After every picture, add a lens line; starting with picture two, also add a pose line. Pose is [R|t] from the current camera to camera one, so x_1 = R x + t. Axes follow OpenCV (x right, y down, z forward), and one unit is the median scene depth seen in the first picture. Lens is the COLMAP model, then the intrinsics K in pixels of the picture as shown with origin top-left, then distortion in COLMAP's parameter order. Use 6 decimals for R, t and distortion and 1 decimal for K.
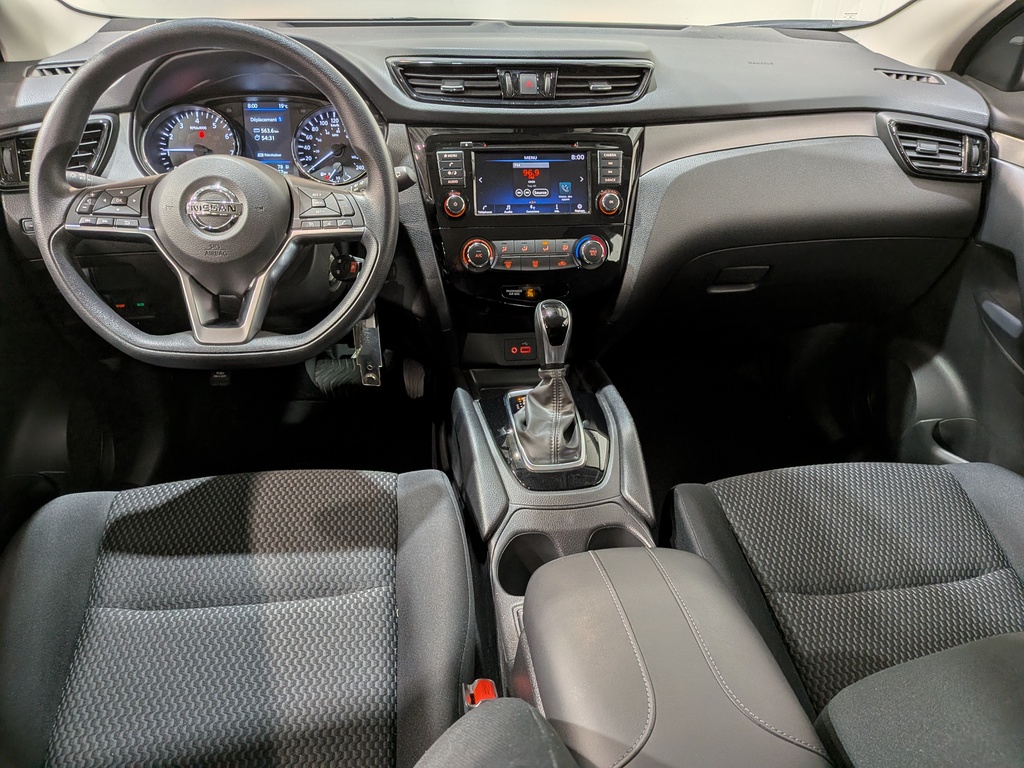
lens RADIAL K [[736.9, 0, 508.2], [0, 736.9, 397.5], [0, 0, 1]] dist [0.075836, -0.152043]
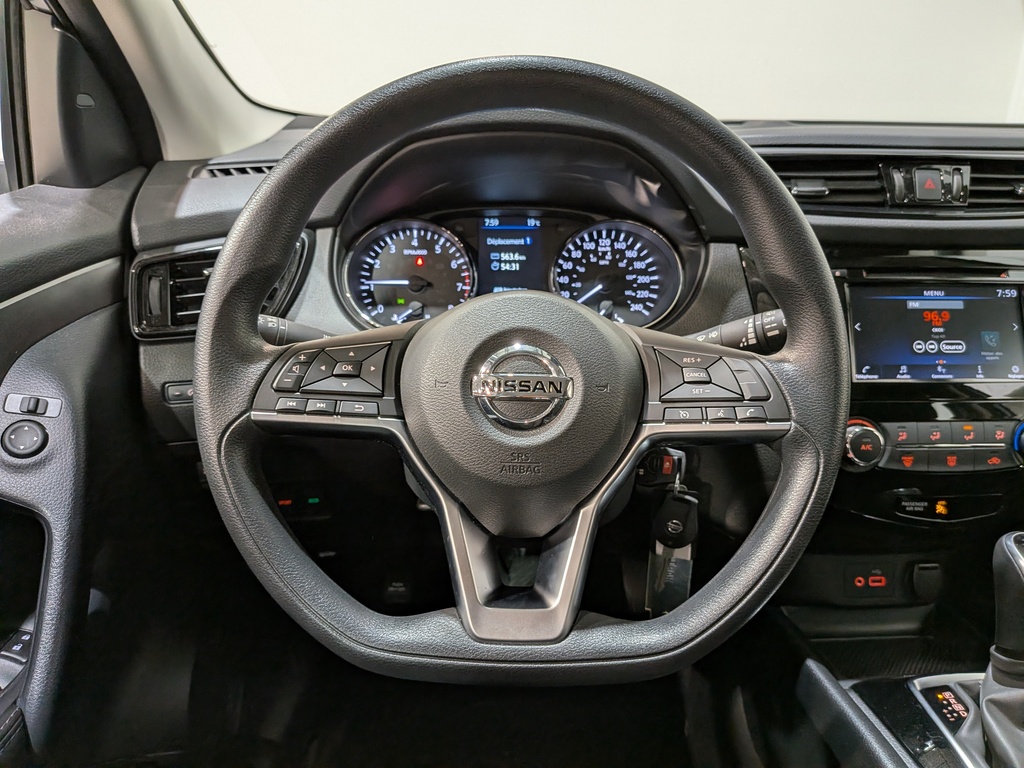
lens RADIAL K [[736.9, 0, 508.2], [0, 736.9, 397.5], [0, 0, 1]] dist [0.075836, -0.152043]
pose [[0.993837, 0.018080, -0.109369, -0.261893], [-0.036271, 0.985340, -0.166704, -0.118857], [0.104751, 0.169644, 0.979923, 0.361634]]
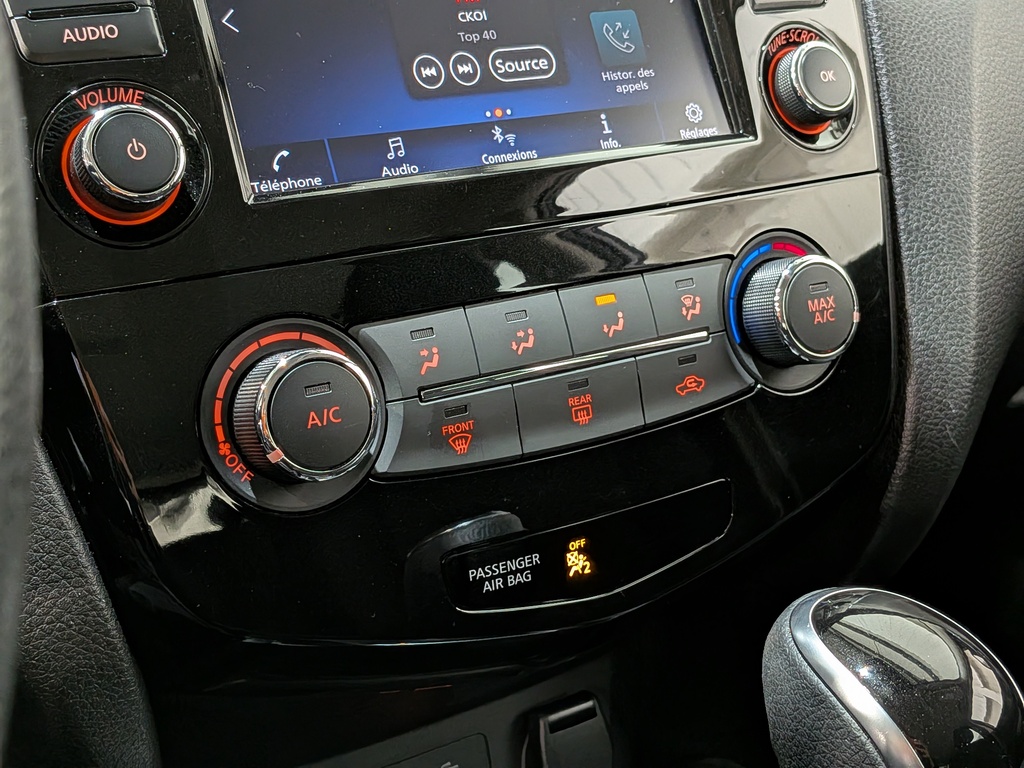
lens RADIAL K [[1527.6, 0, 511.9], [0, 1527.6, 356.2], [0, 0, 1]] dist [0.135608, -0.338054]
pose [[0.908475, -0.156372, 0.387583, -0.135519], [0.223456, 0.965422, -0.134265, -0.146065], [-0.353186, 0.208584, 0.912004, 0.643721]]
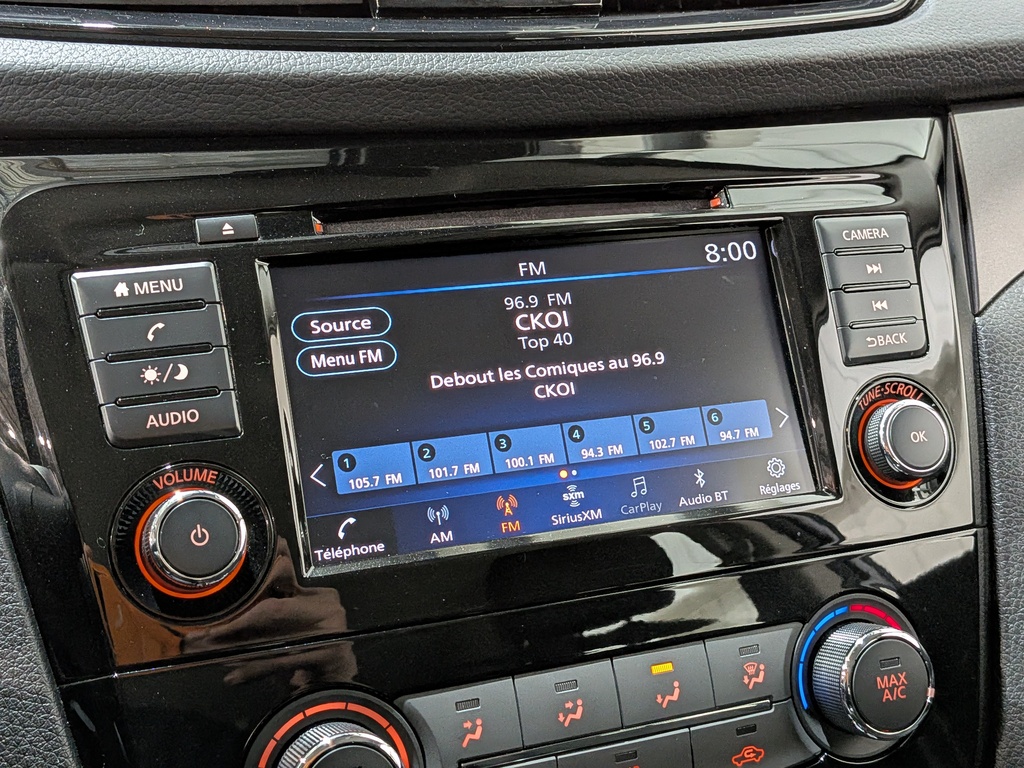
lens RADIAL K [[1527.6, 0, 511.9], [0, 1527.6, 356.2], [0, 0, 1]] dist [0.135608, -0.338054]
pose [[0.966101, -0.079094, 0.245751, -0.085316], [0.133468, 0.967851, -0.213190, -0.209404], [-0.220988, 0.238763, 0.945598, 0.601525]]
